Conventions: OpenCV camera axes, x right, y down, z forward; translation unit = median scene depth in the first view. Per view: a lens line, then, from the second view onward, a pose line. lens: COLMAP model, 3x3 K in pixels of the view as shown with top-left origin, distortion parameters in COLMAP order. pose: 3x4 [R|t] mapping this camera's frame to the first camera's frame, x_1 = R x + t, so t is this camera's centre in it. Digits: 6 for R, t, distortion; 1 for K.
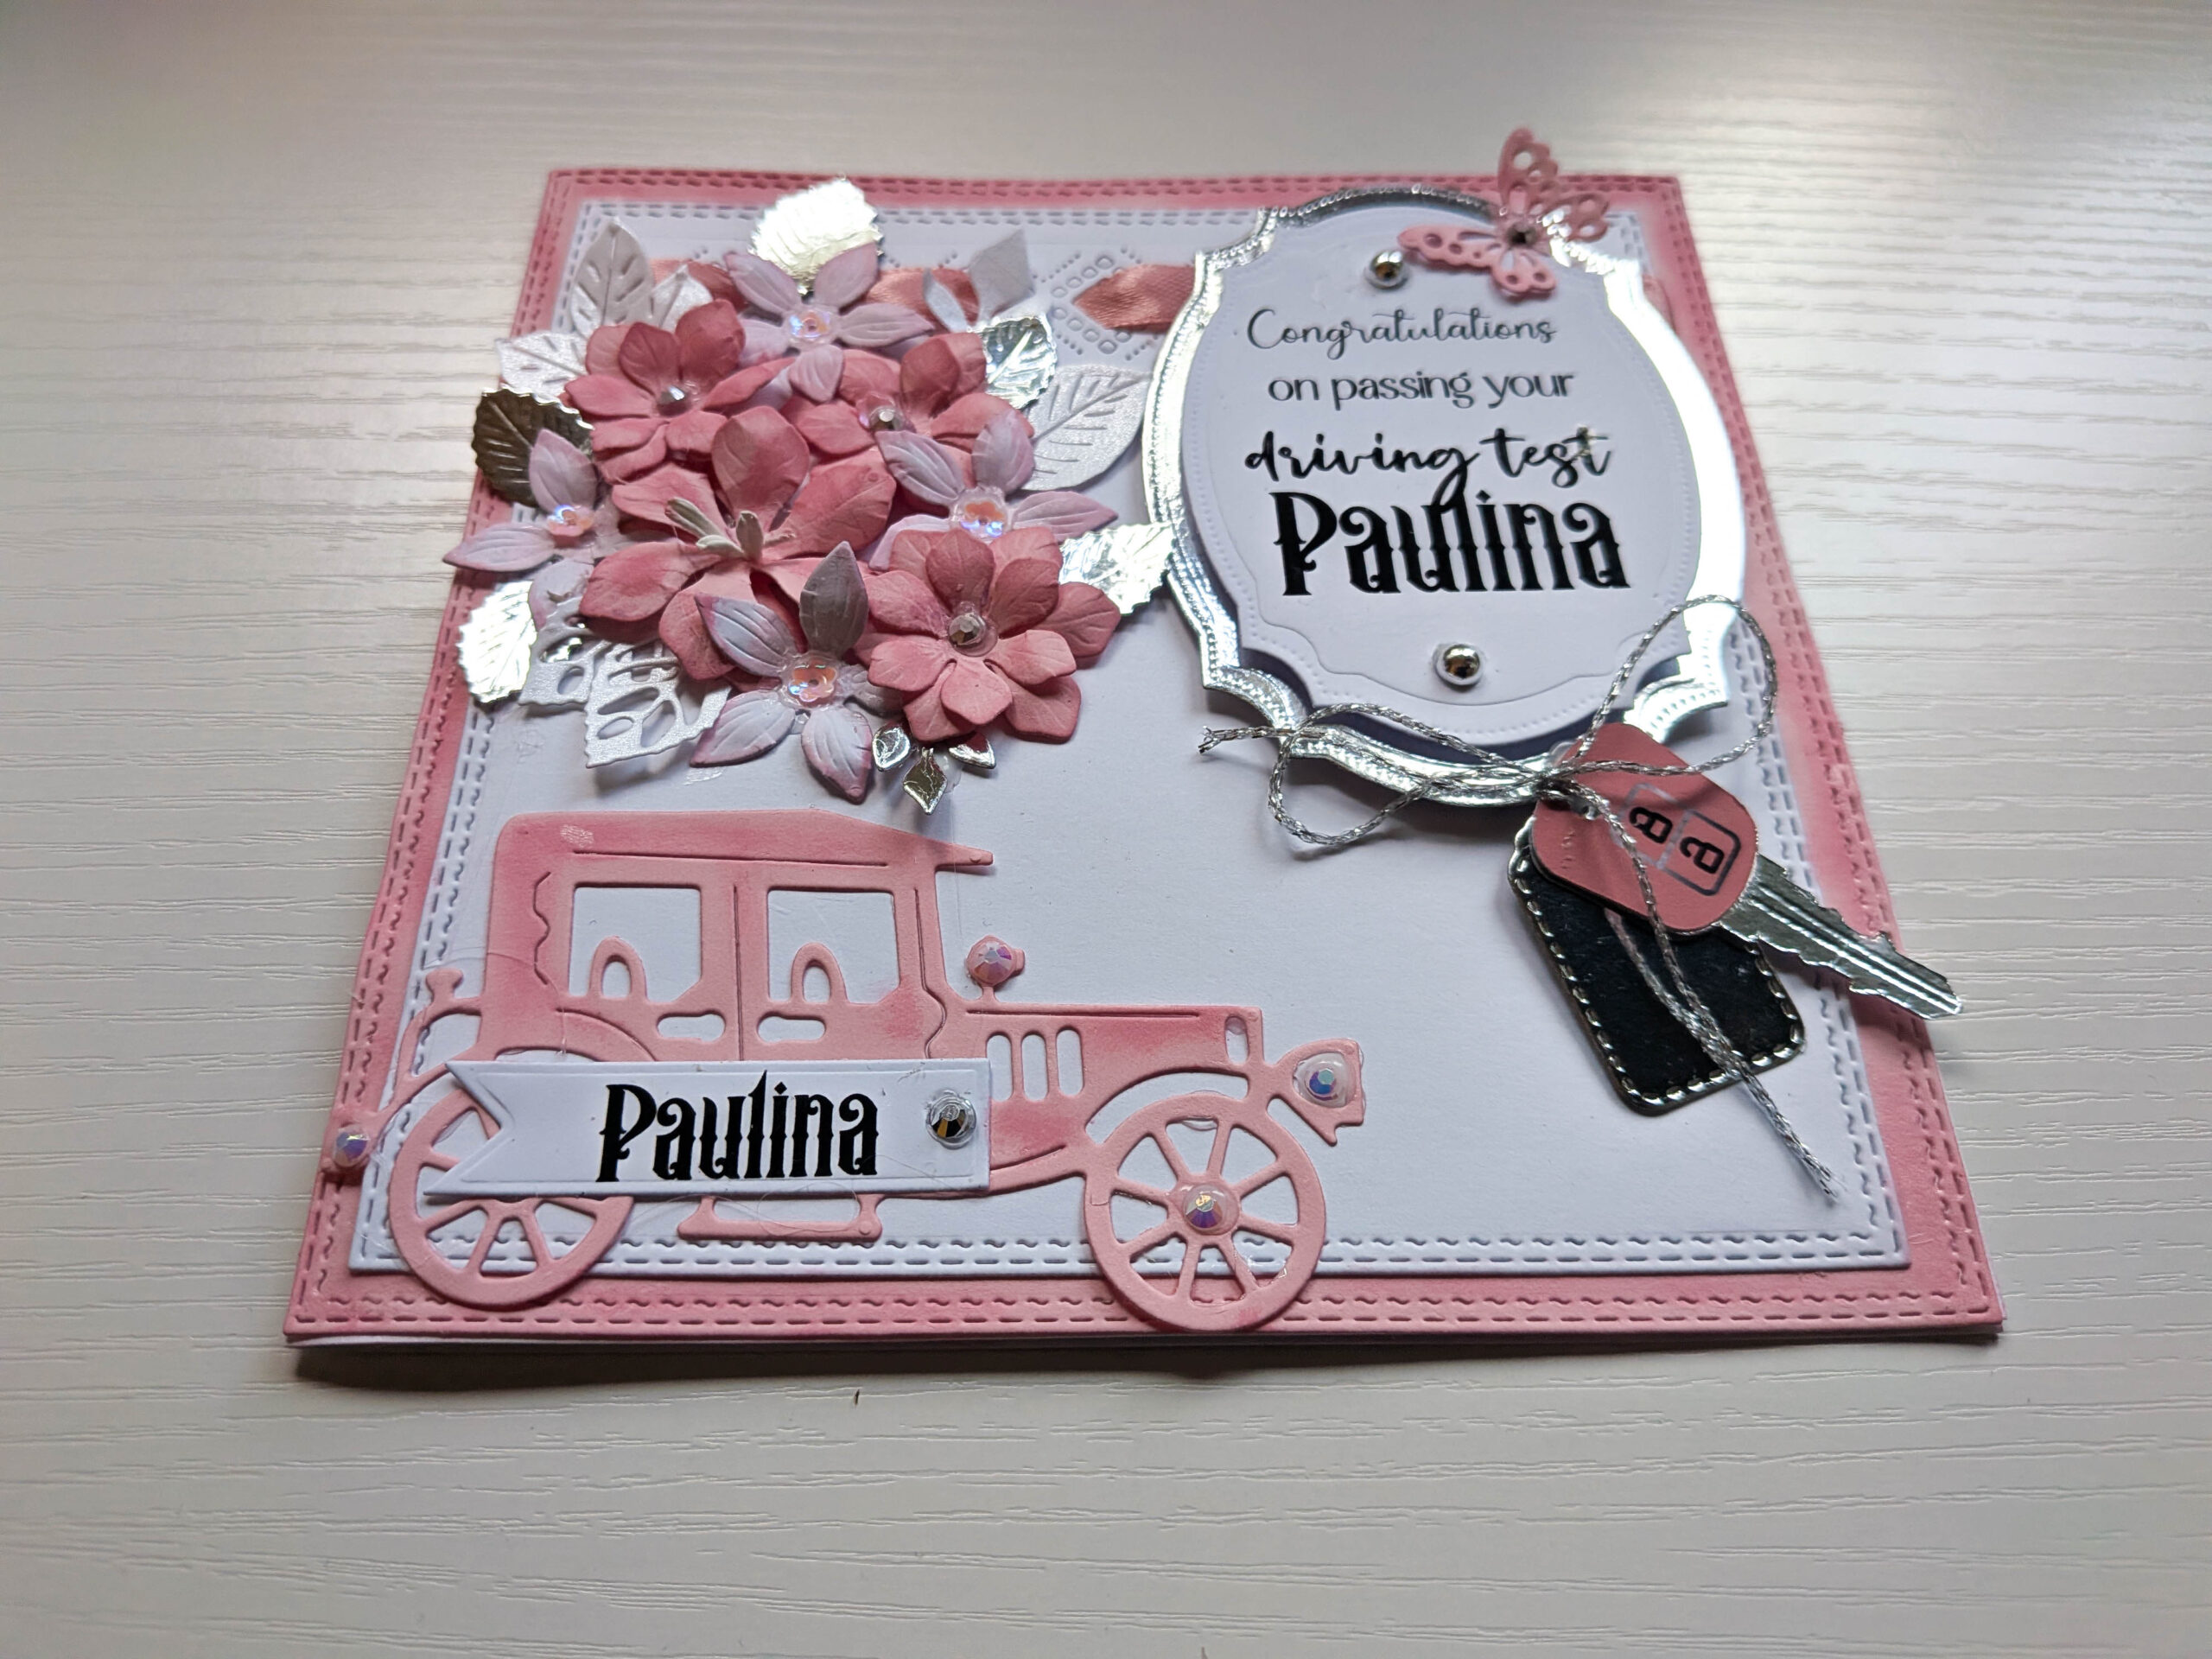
lens RADIAL K [[1652.8, 0, 1094.5], [0, 1652.8, 791.9], [0, 0, 1]] dist [0.090638, -0.269730]
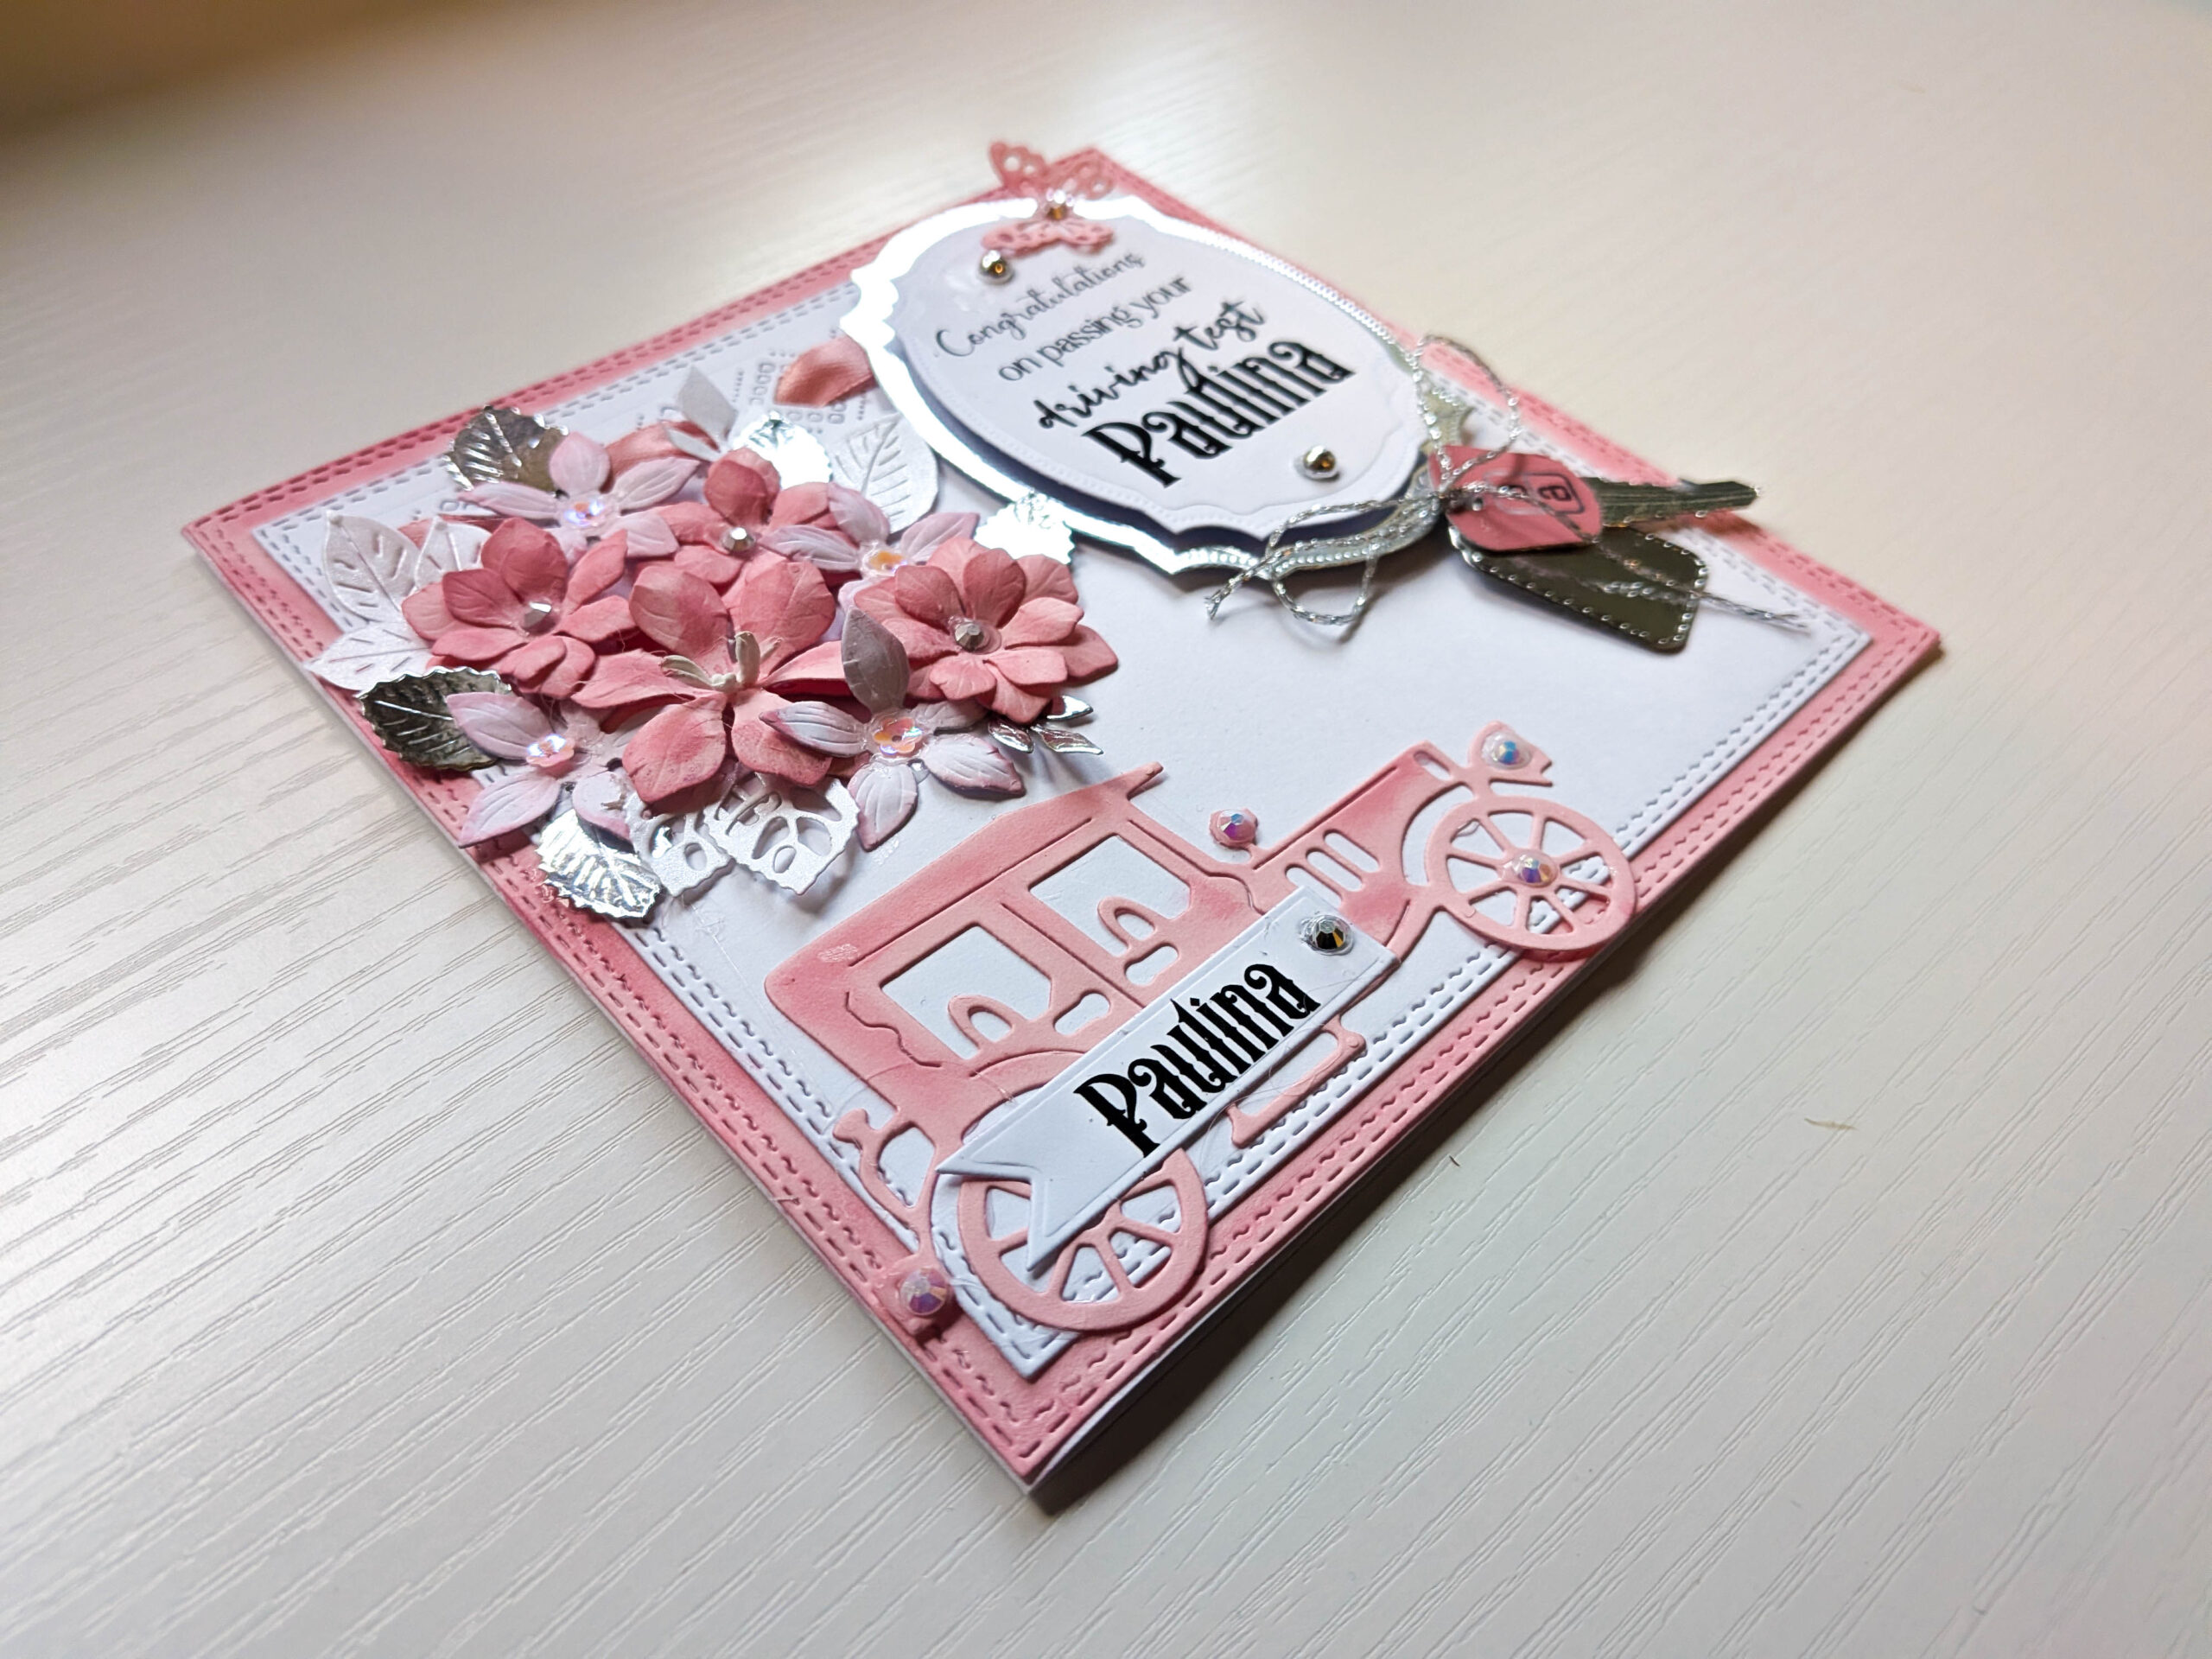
lens RADIAL K [[1652.8, 0, 1094.5], [0, 1652.8, 791.9], [0, 0, 1]] dist [0.090638, -0.269730]
pose [[0.733452, -0.492324, 0.468685, -0.586086], [0.559414, 0.828875, -0.004753, 0.034950], [-0.386141, 0.265675, 0.883352, 0.065705]]
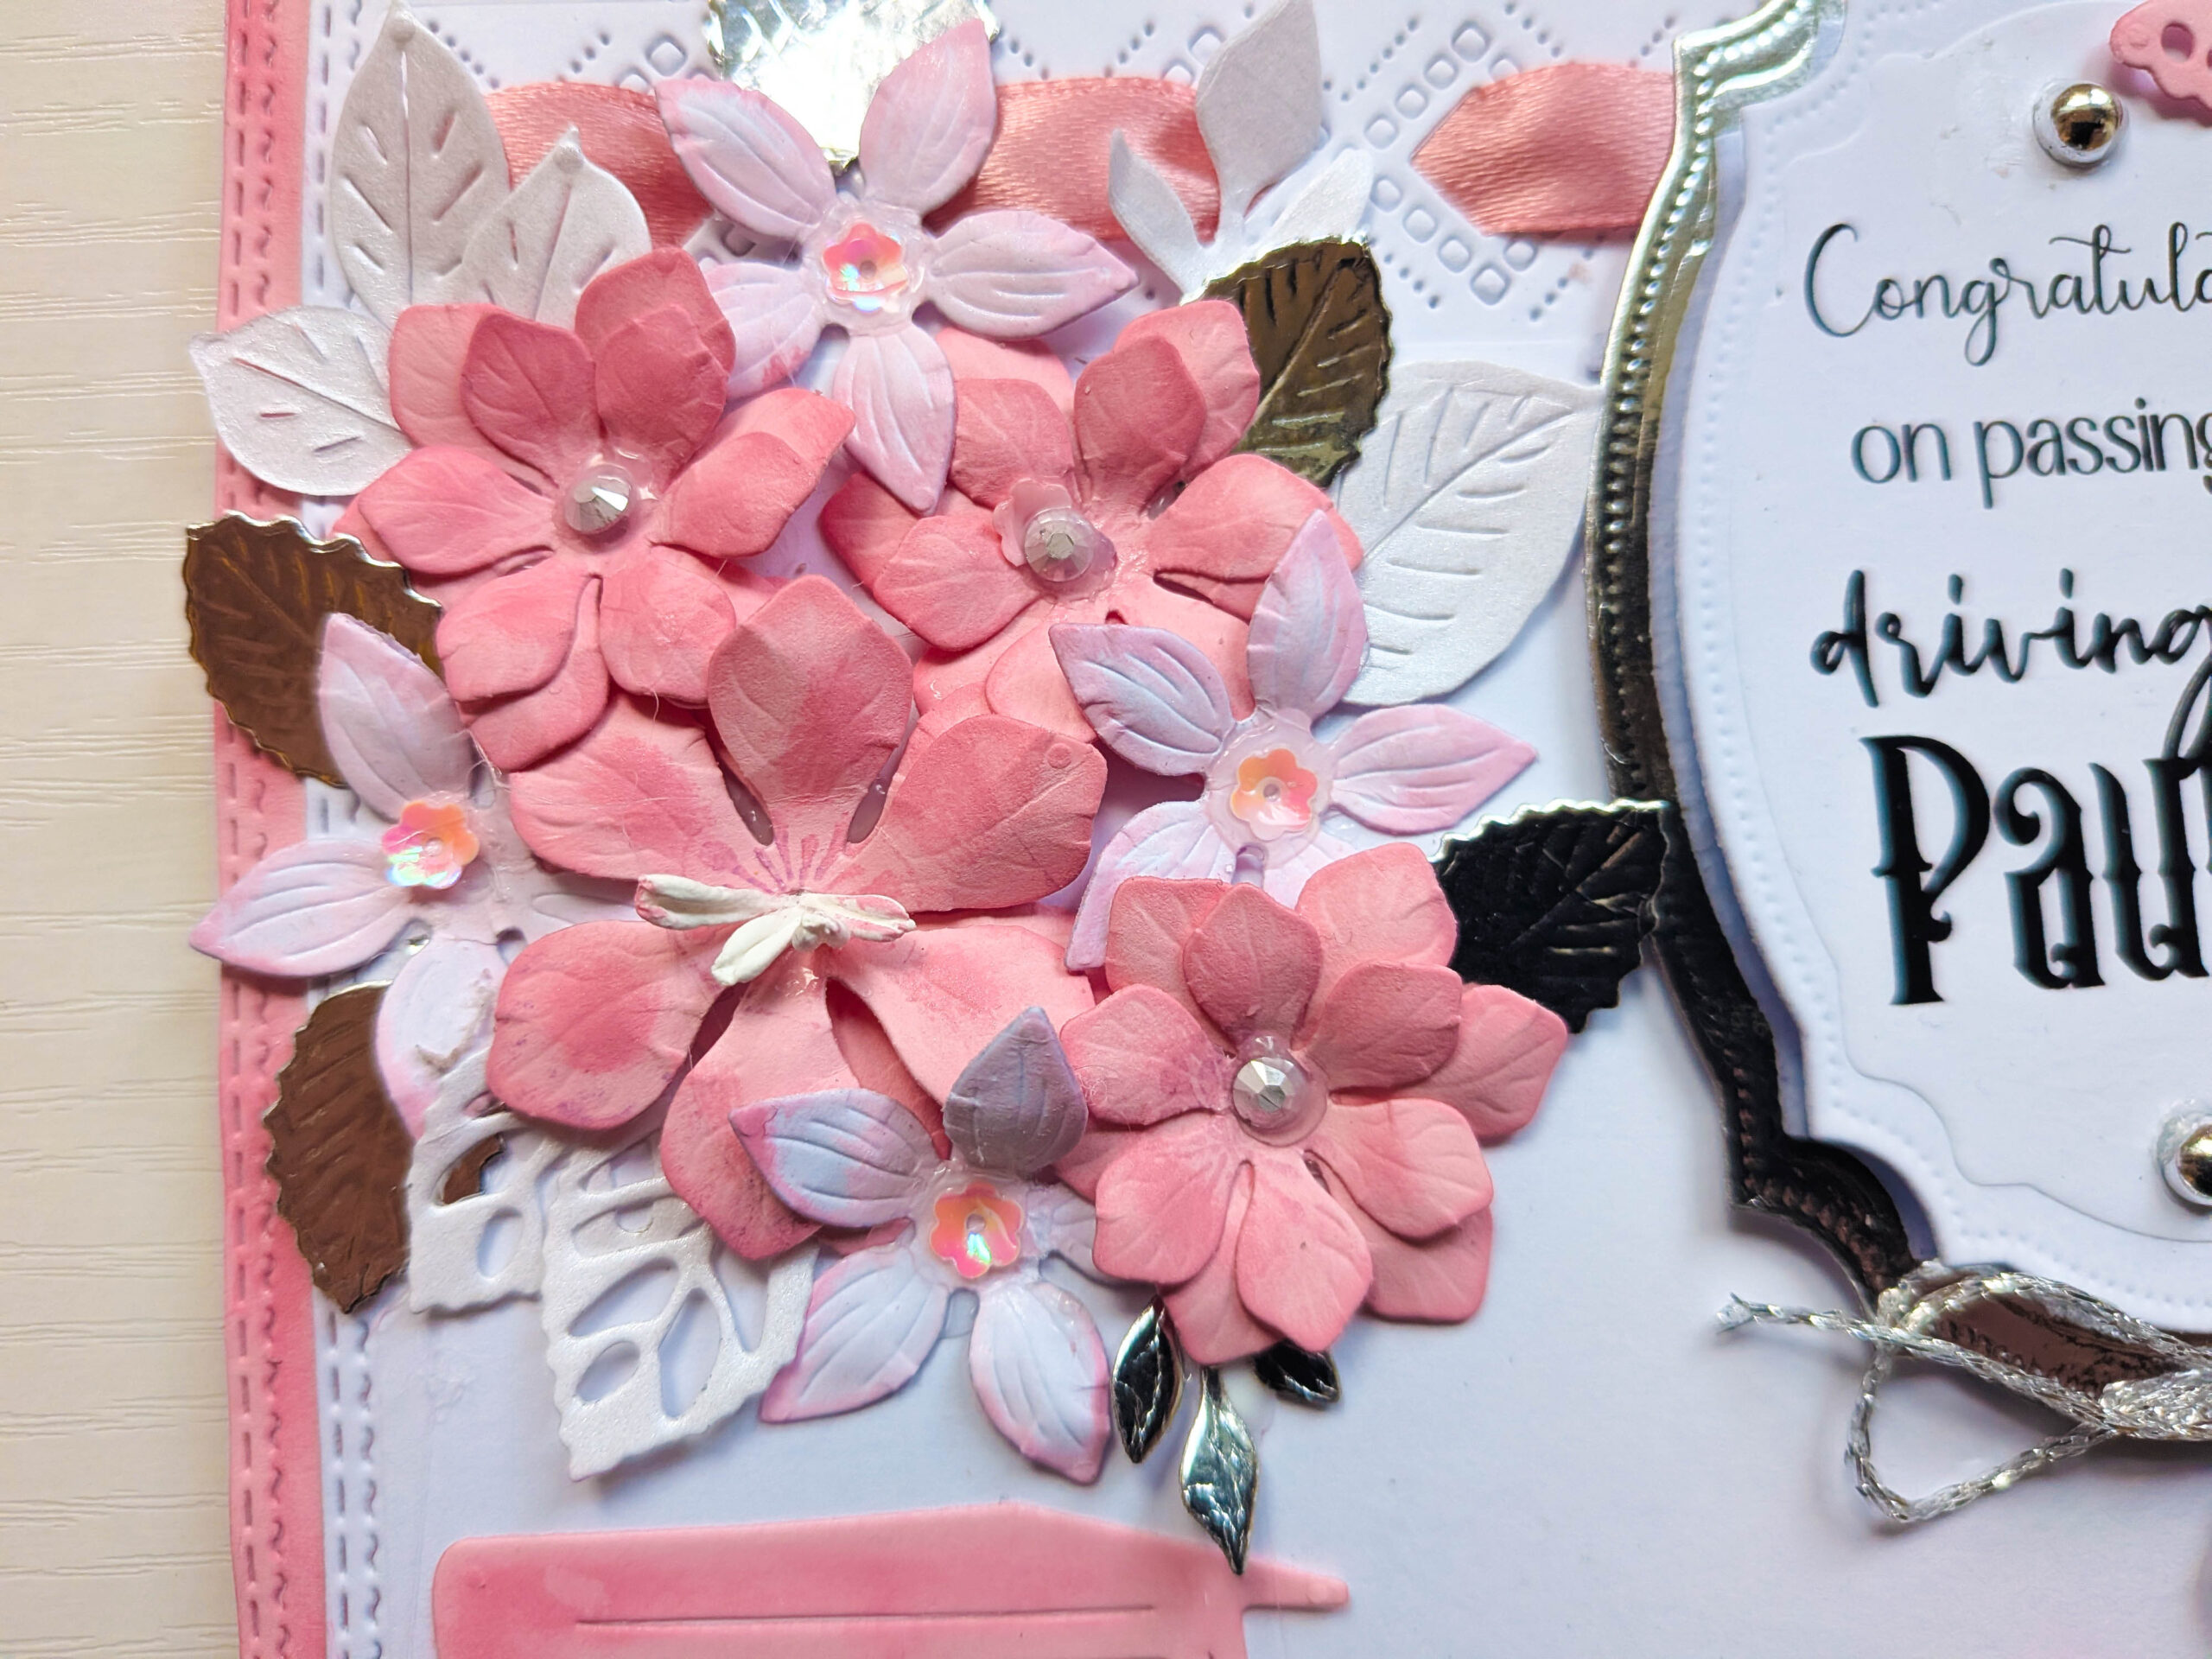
lens RADIAL K [[1718.0, 0, 1105.8], [0, 1718.0, 785.5], [0, 0, 1]] dist [0.050761, -0.216101]
pose [[0.998903, -0.028379, 0.037241, -0.149109], [0.008577, 0.892829, 0.450314, -0.434361], [-0.046029, -0.449501, 0.892093, 0.598974]]
